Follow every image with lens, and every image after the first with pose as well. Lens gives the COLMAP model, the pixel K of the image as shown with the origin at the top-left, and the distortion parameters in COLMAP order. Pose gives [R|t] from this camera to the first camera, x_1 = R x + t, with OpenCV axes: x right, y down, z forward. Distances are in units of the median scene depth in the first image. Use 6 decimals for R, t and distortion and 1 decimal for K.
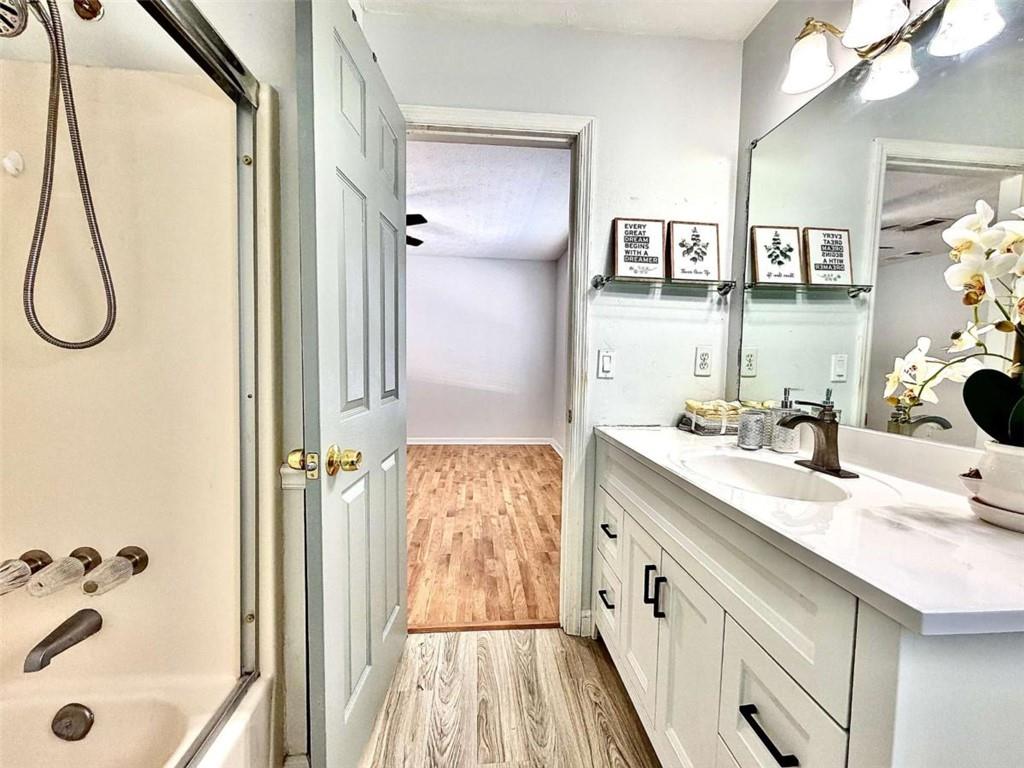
lens RADIAL K [[408.6, 0, 509.7], [0, 408.6, 383.9], [0, 0, 1]] dist [0.000464, 0.000142]
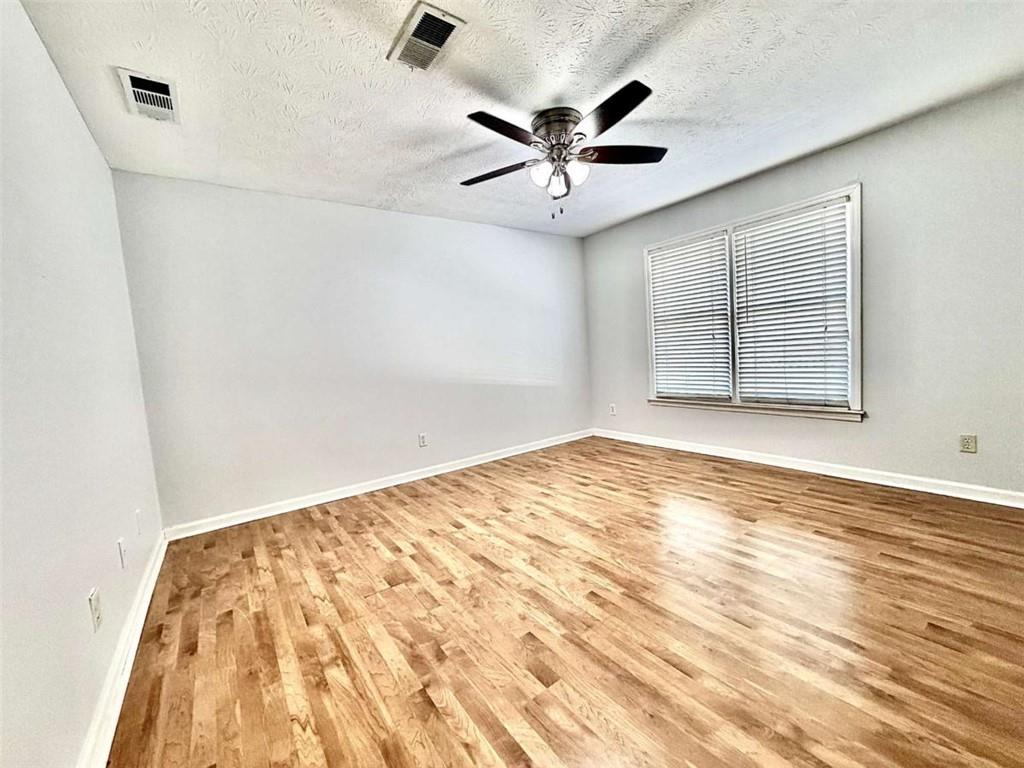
lens RADIAL K [[408.6, 0, 509.7], [0, 408.6, 383.9], [0, 0, 1]] dist [0.000464, 0.000142]
pose [[0.853680, -0.117626, 0.507341, -1.699397], [0.118757, 0.992462, 0.030273, -0.062741], [-0.507077, 0.034407, 0.861214, 0.940409]]
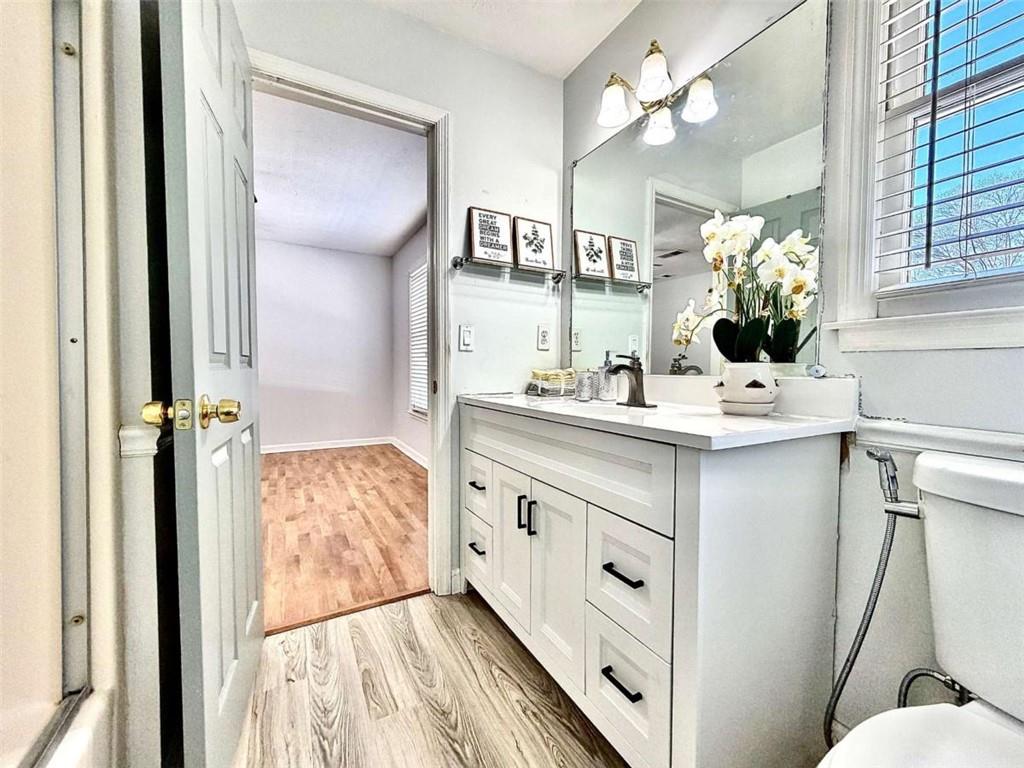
lens RADIAL K [[408.6, 0, 509.7], [0, 408.6, 383.9], [0, 0, 1]] dist [0.000464, 0.000142]
pose [[0.914481, -0.028472, 0.403625, -0.103820], [0.036368, 0.999267, -0.011909, 0.091537], [-0.402990, 0.025570, 0.914847, -0.048070]]
